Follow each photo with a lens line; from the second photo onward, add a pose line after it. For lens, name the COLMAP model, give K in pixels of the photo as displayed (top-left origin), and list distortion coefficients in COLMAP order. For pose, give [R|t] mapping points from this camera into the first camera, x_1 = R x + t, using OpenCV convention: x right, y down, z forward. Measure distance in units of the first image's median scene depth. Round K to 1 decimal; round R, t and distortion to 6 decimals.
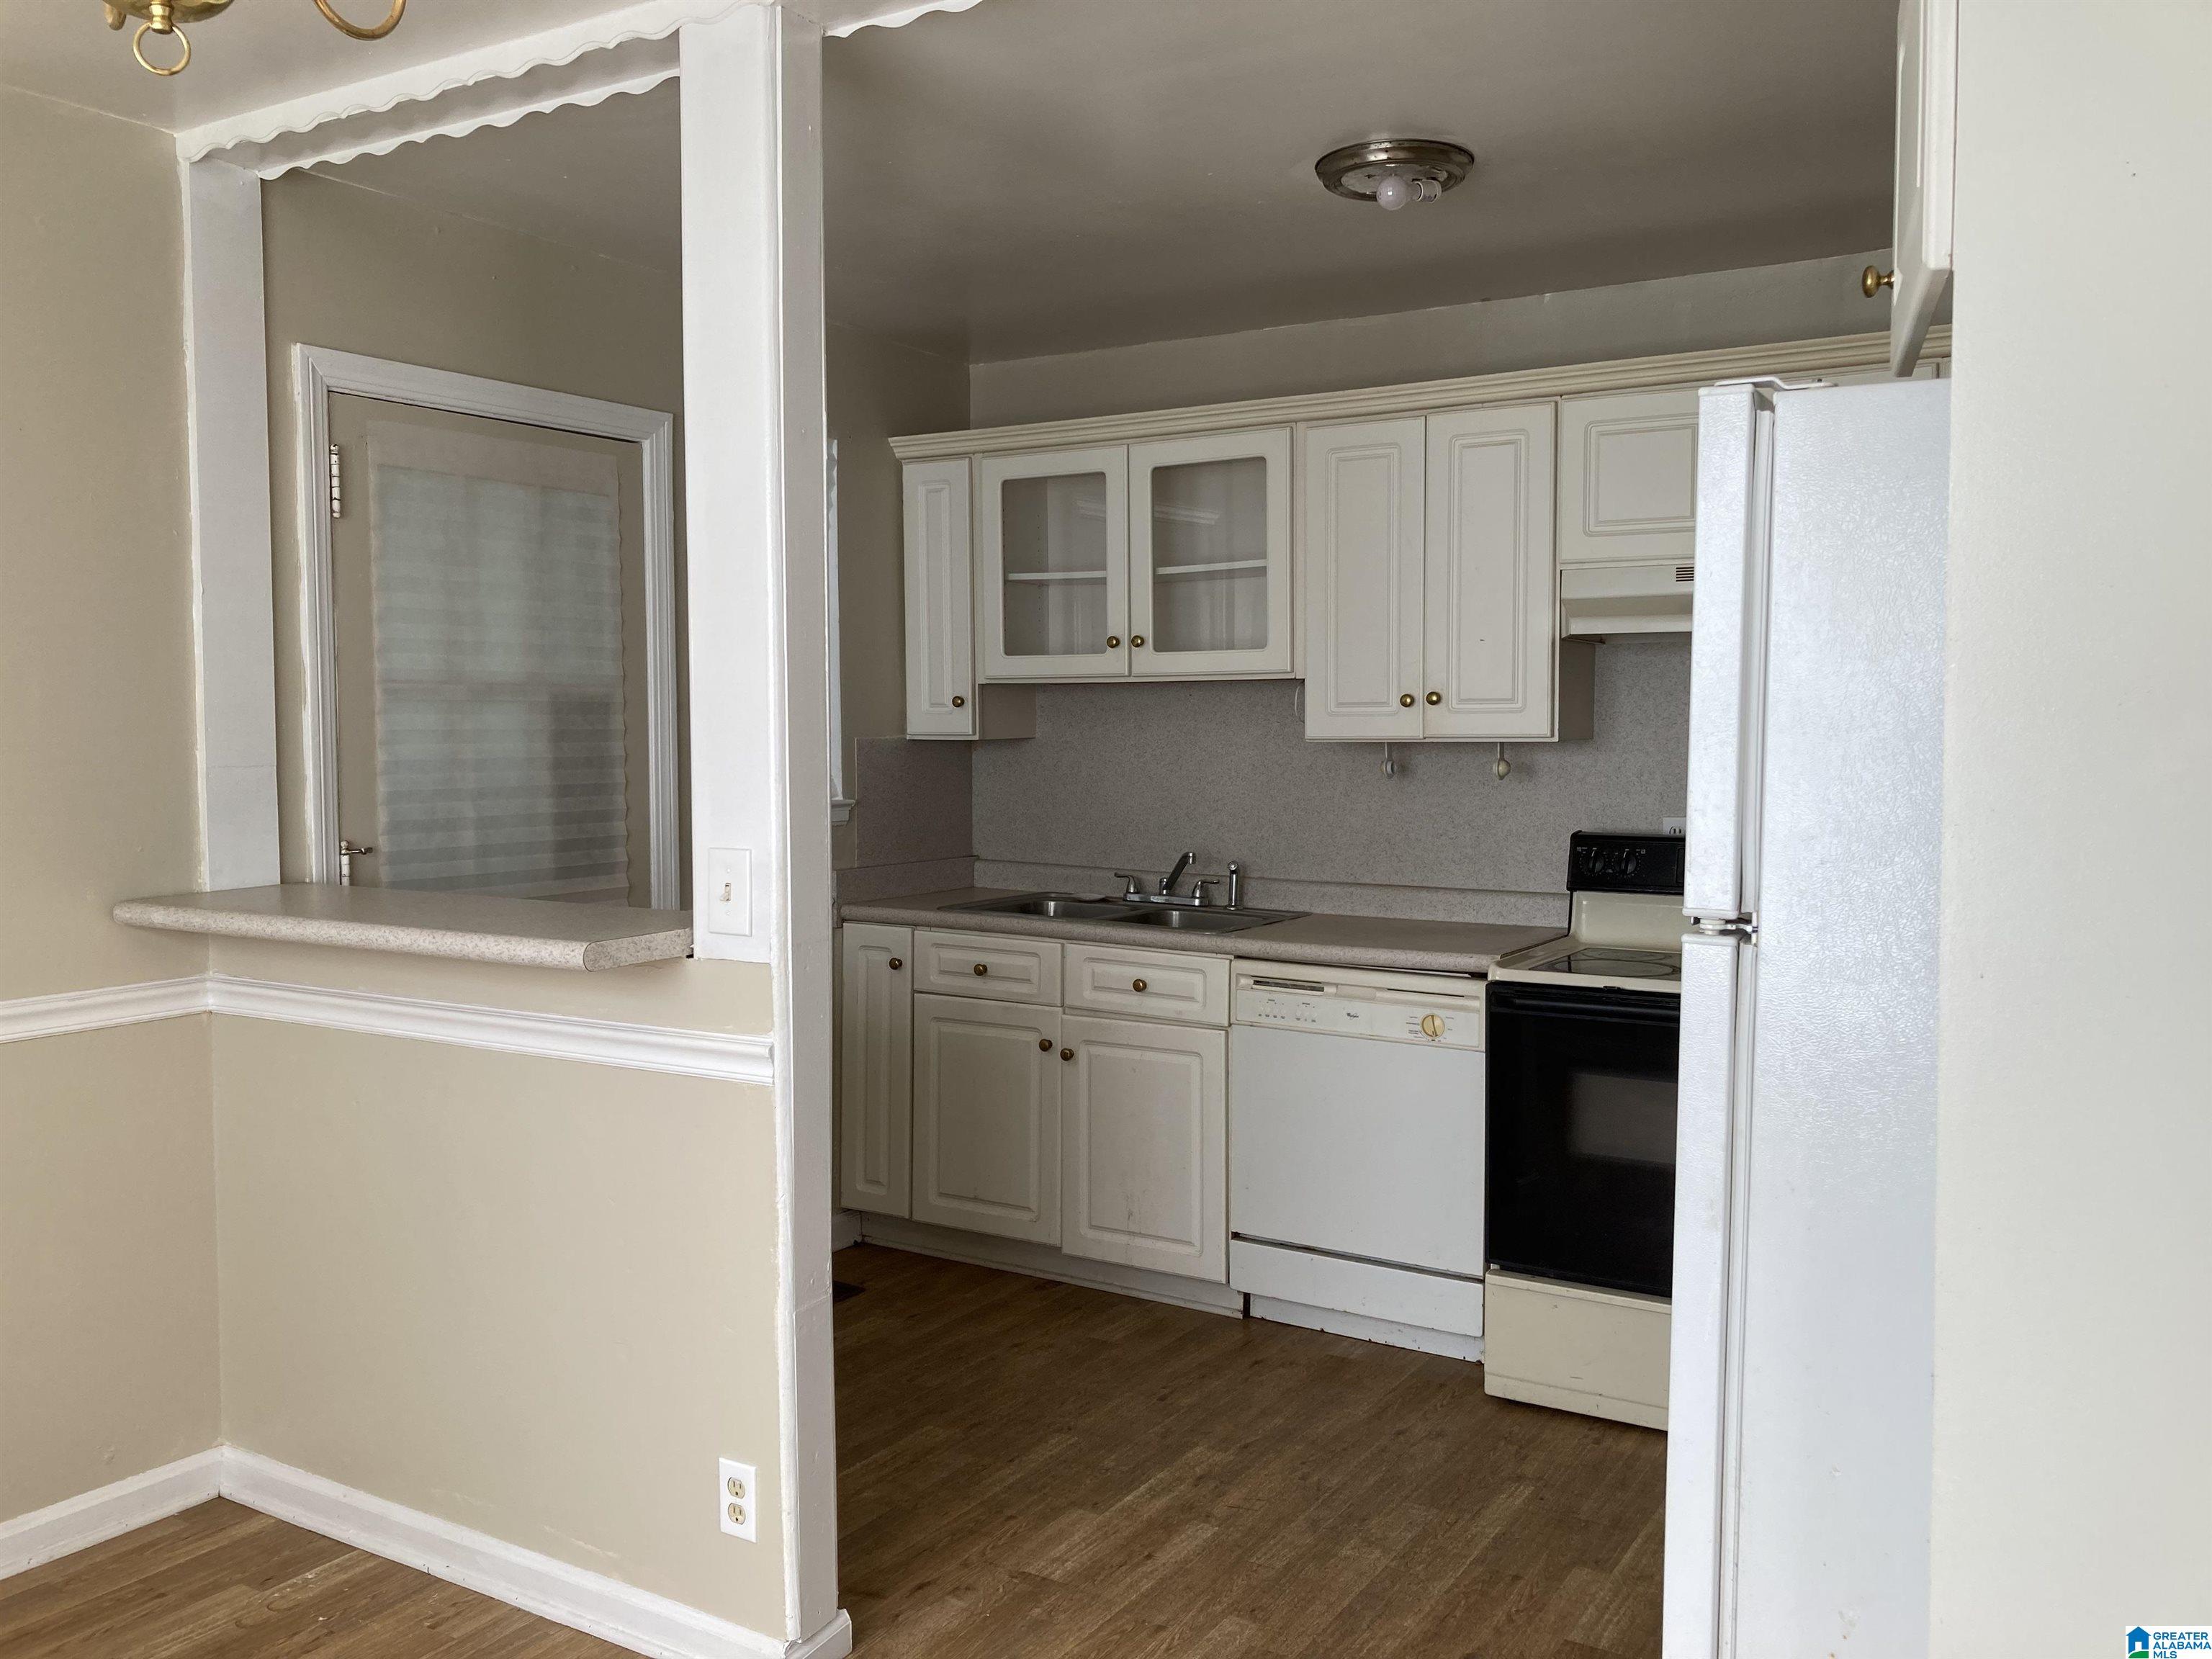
lens RADIAL K [[1816.6, 0, 1081.2], [0, 1816.6, 821.7], [0, 0, 1]] dist [0.023147, -0.037240]
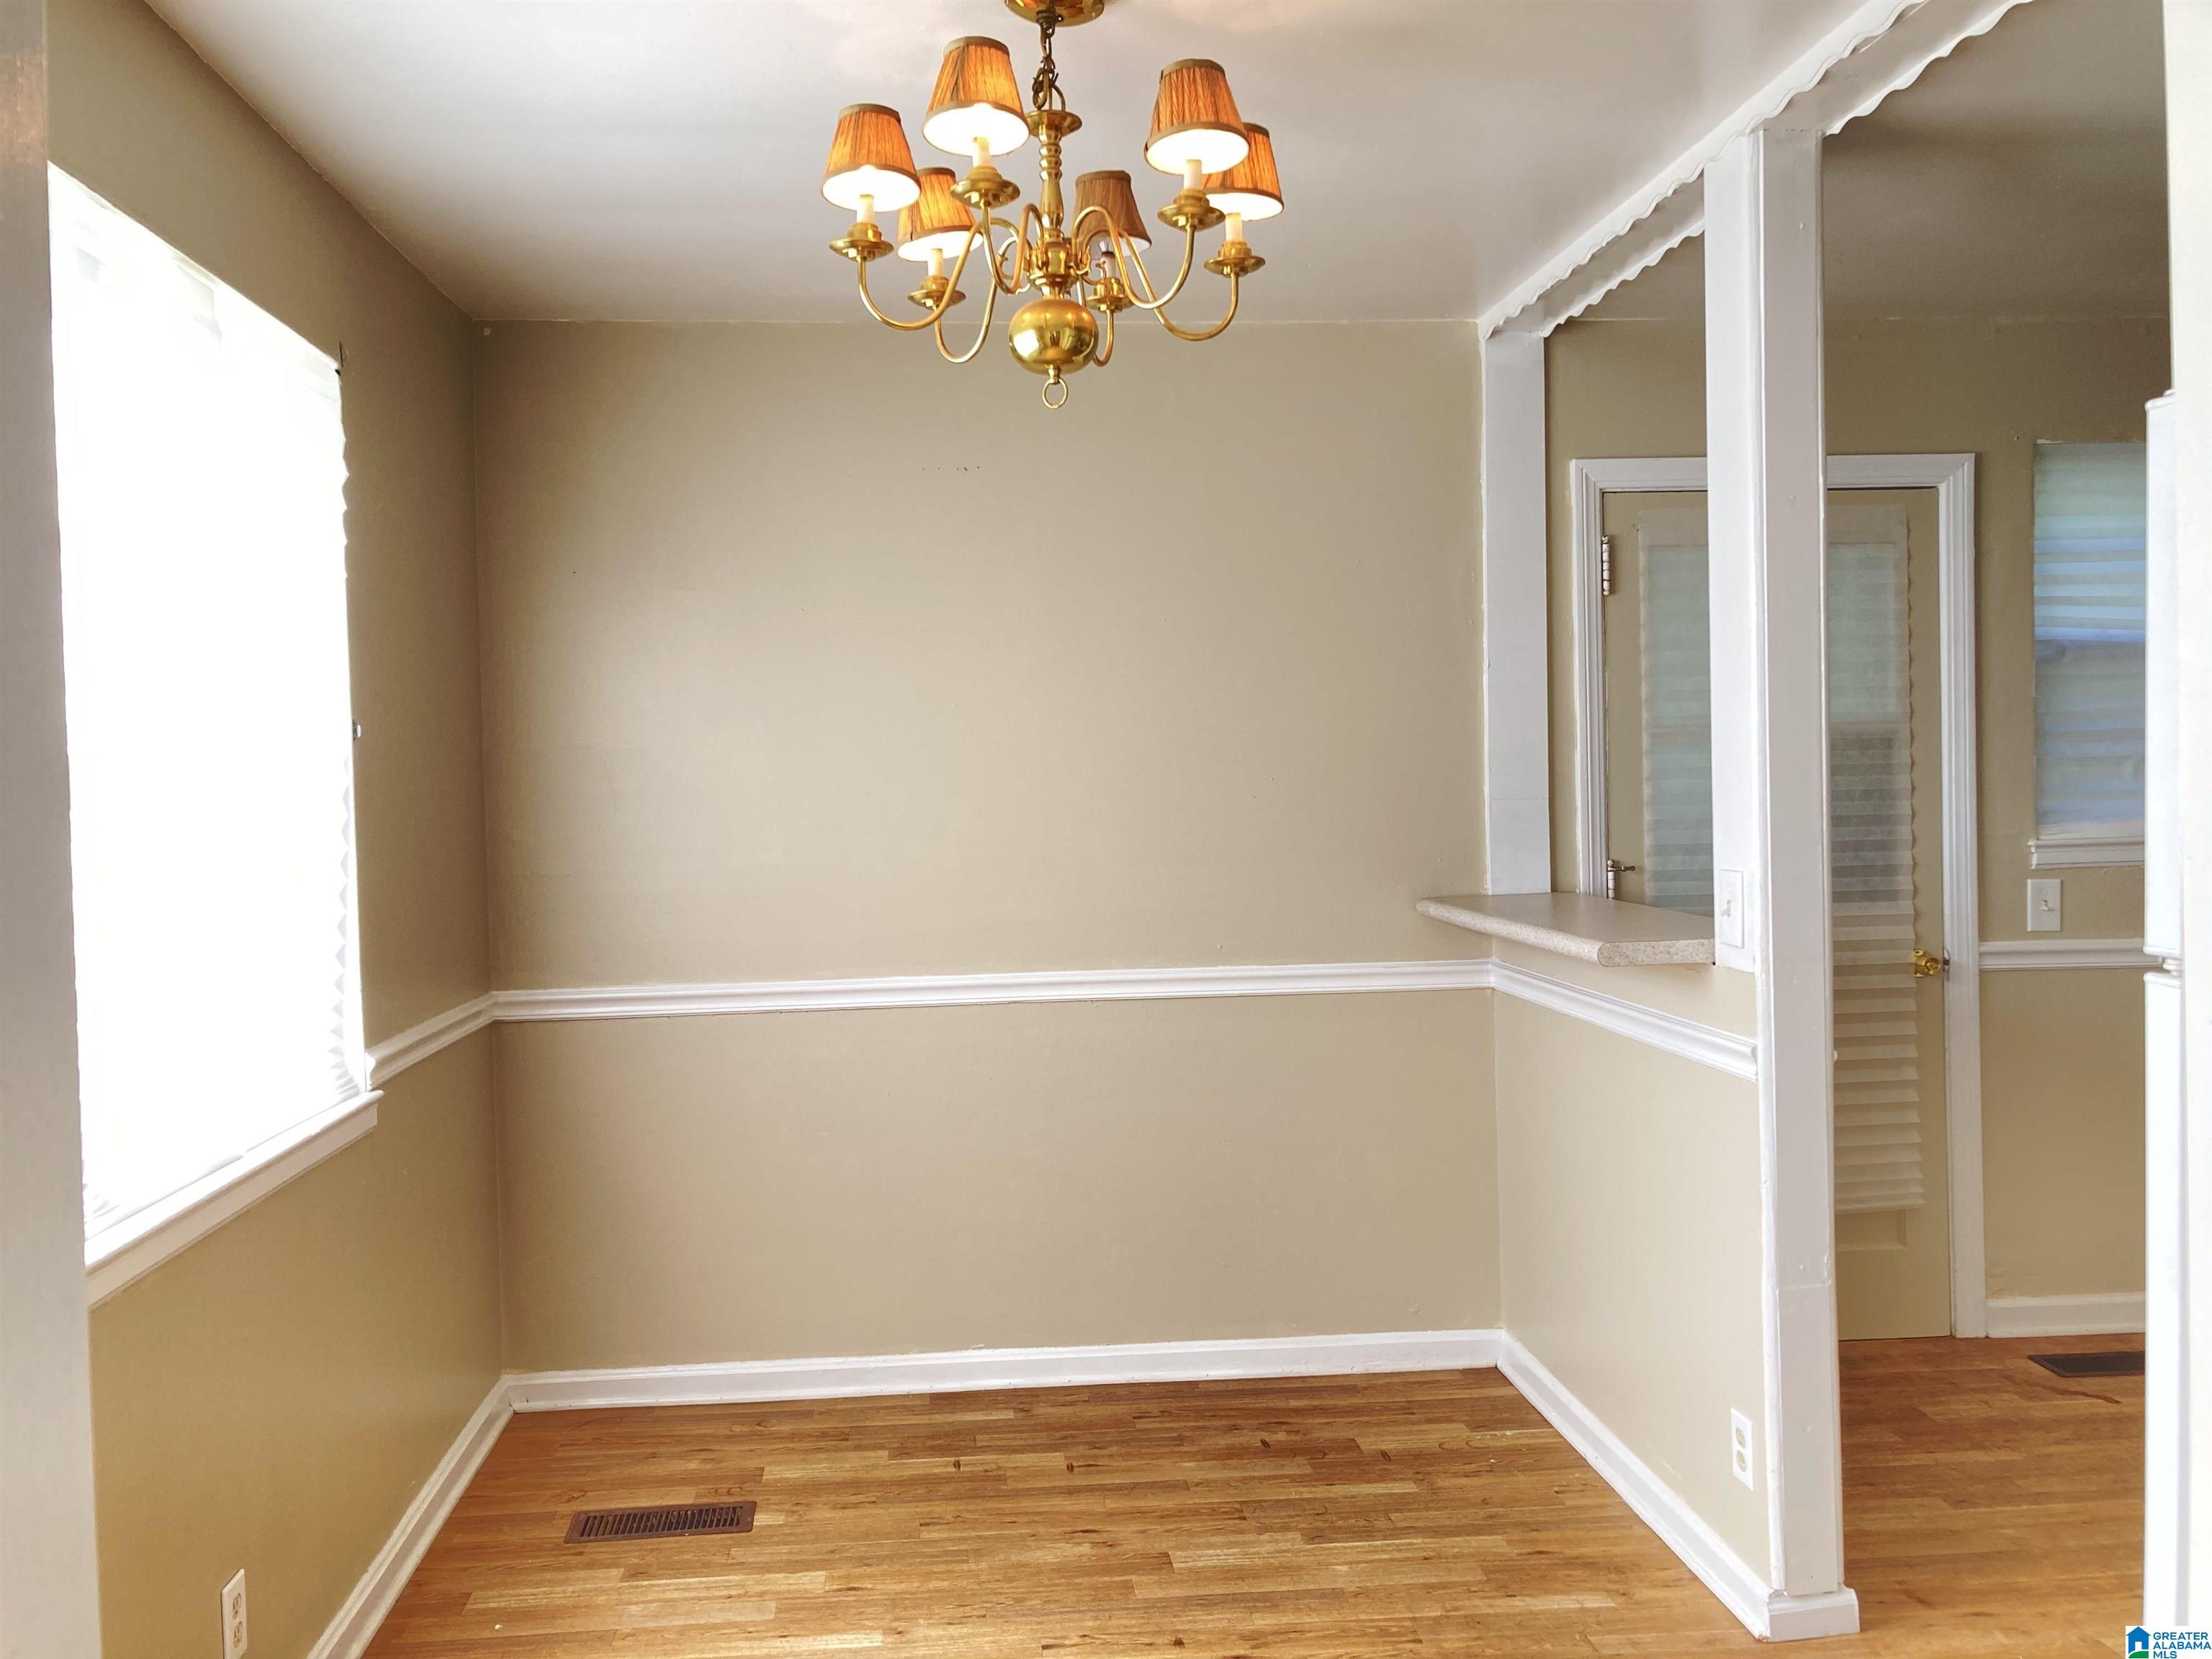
lens RADIAL K [[1816.6, 0, 1065.8], [0, 1816.6, 819.8], [0, 0, 1]] dist [0.023147, -0.037240]
pose [[0.587465, 0.009048, -0.809199, 0.333985], [-0.024575, 0.999676, -0.006664, 0.000796], [0.808877, 0.023801, 0.587496, -0.006792]]
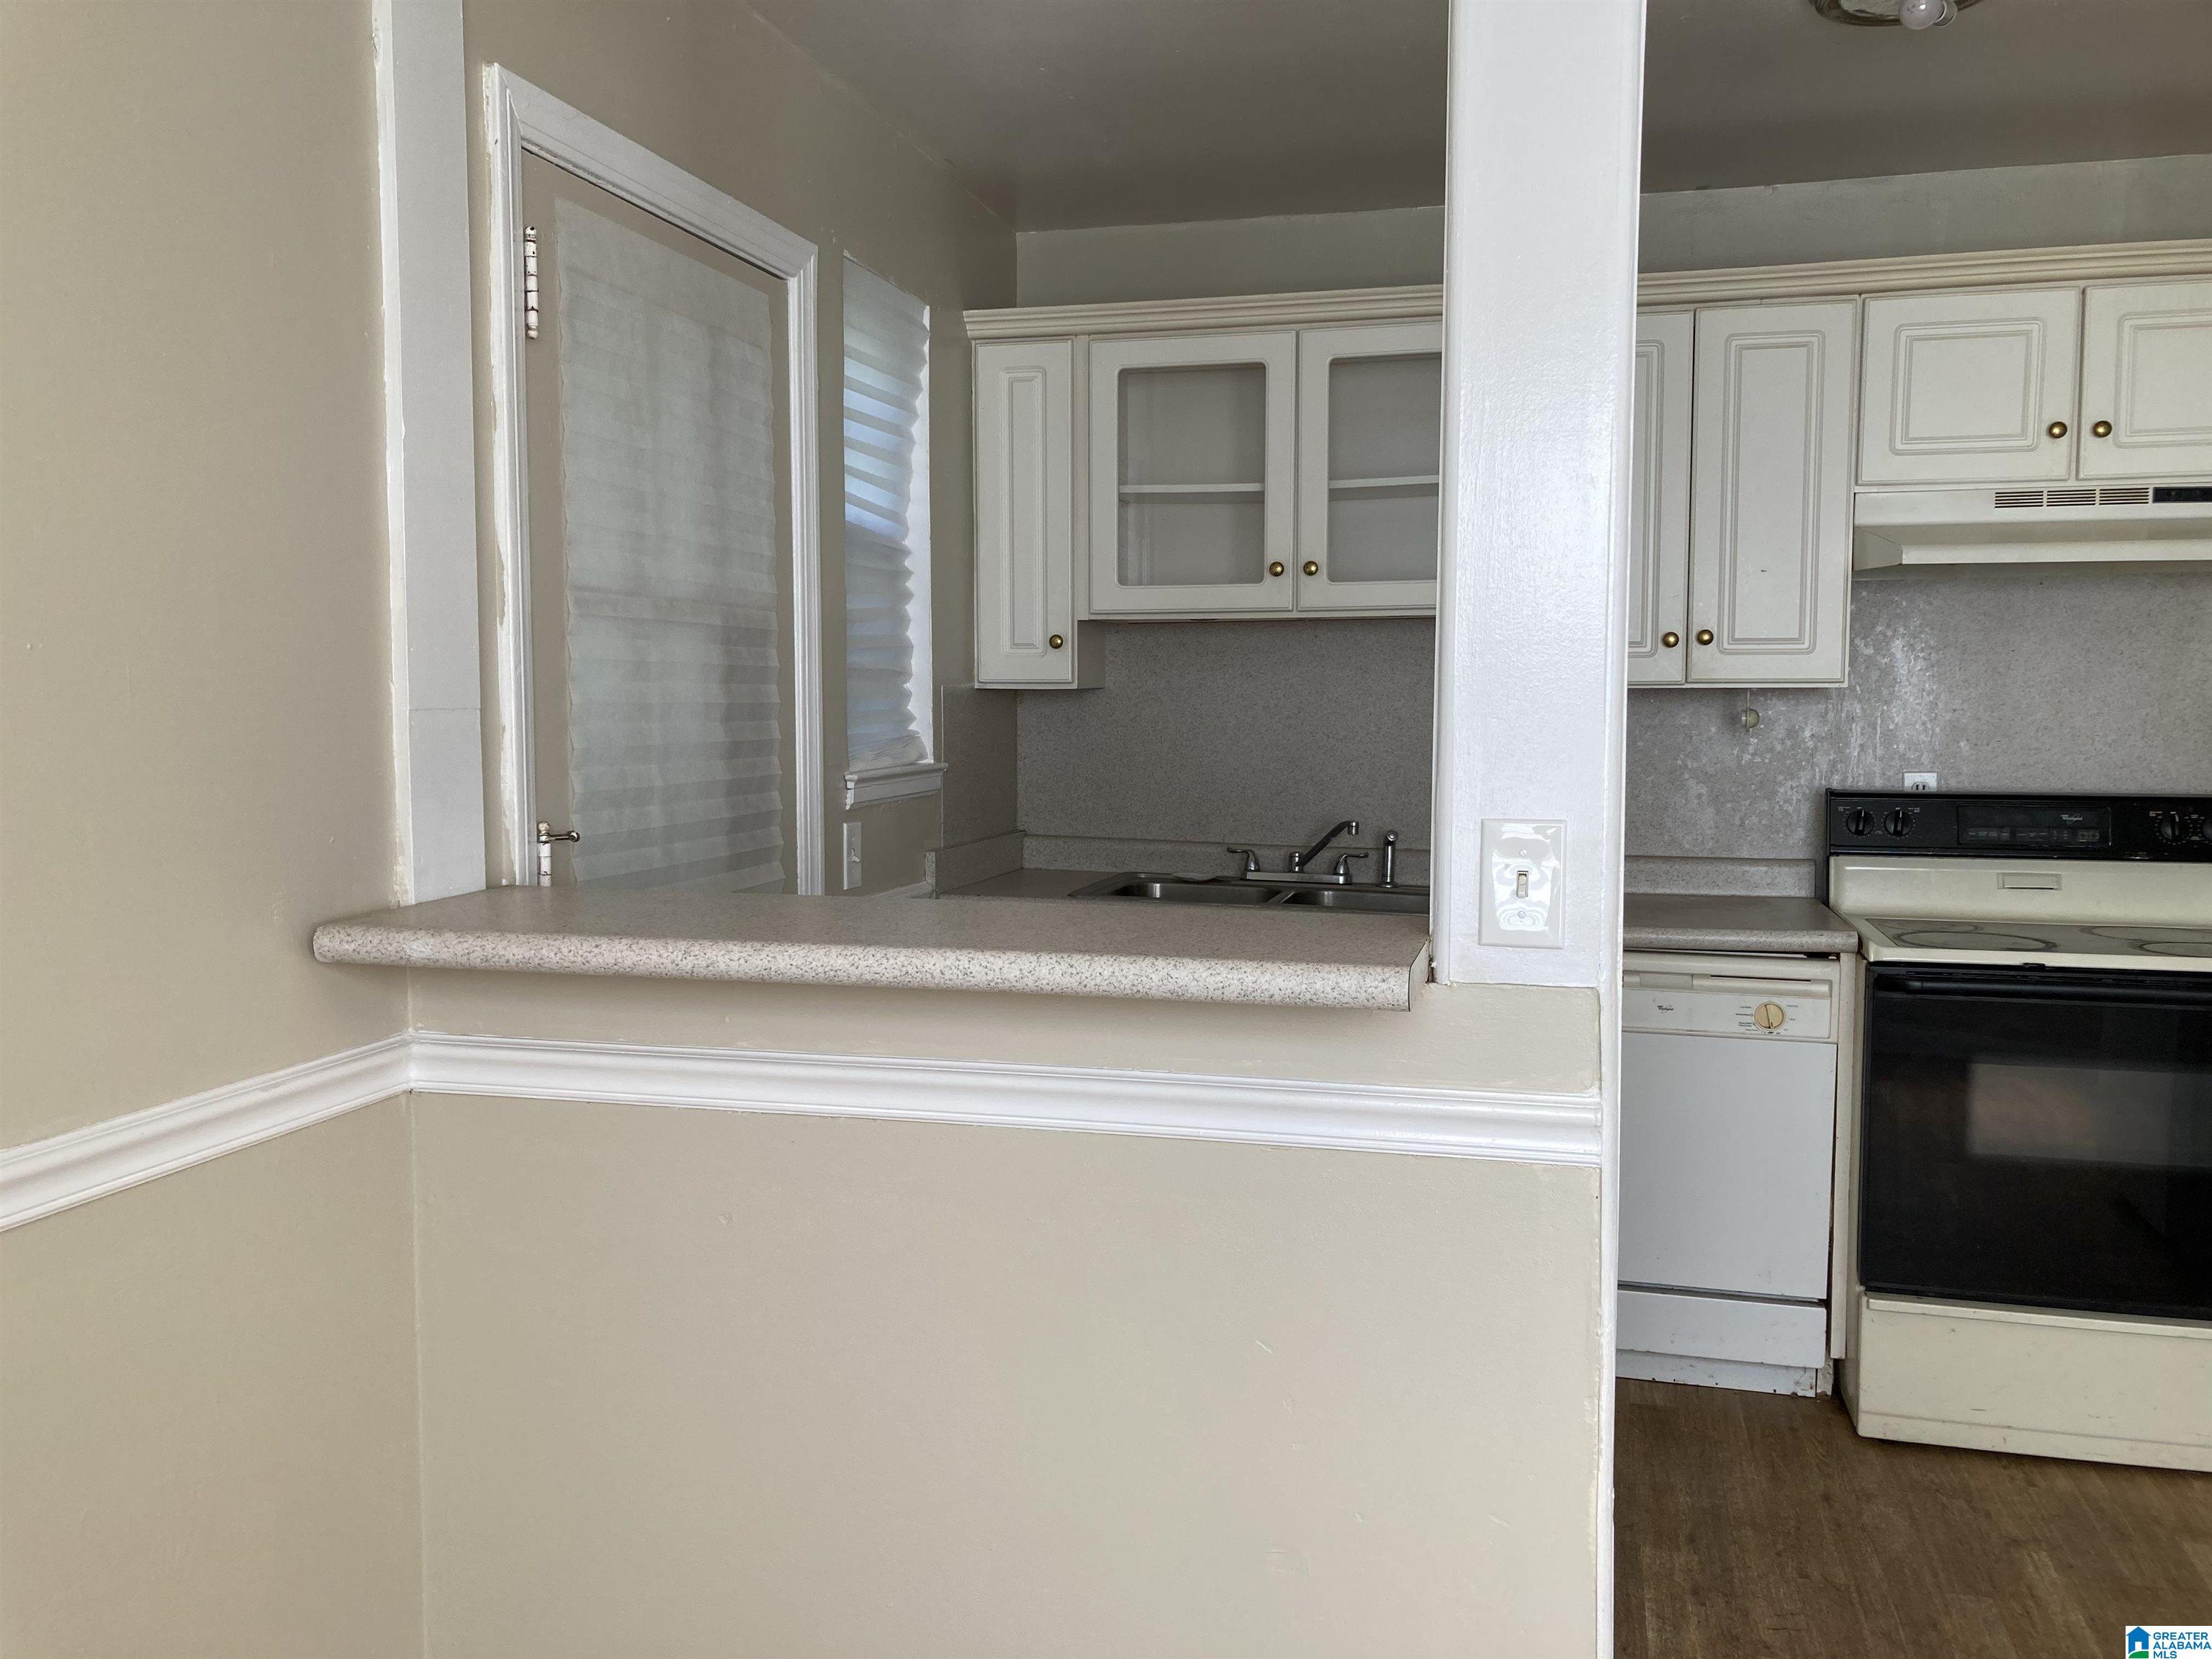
lens RADIAL K [[1816.6, 0, 1070.7], [0, 1816.6, 827.3], [0, 0, 1]] dist [0.023147, -0.037240]
pose [[0.958679, -0.018335, 0.283899, -0.374814], [0.013169, 0.999711, 0.020096, 0.001339], [-0.284185, -0.015527, 0.958644, 0.274438]]
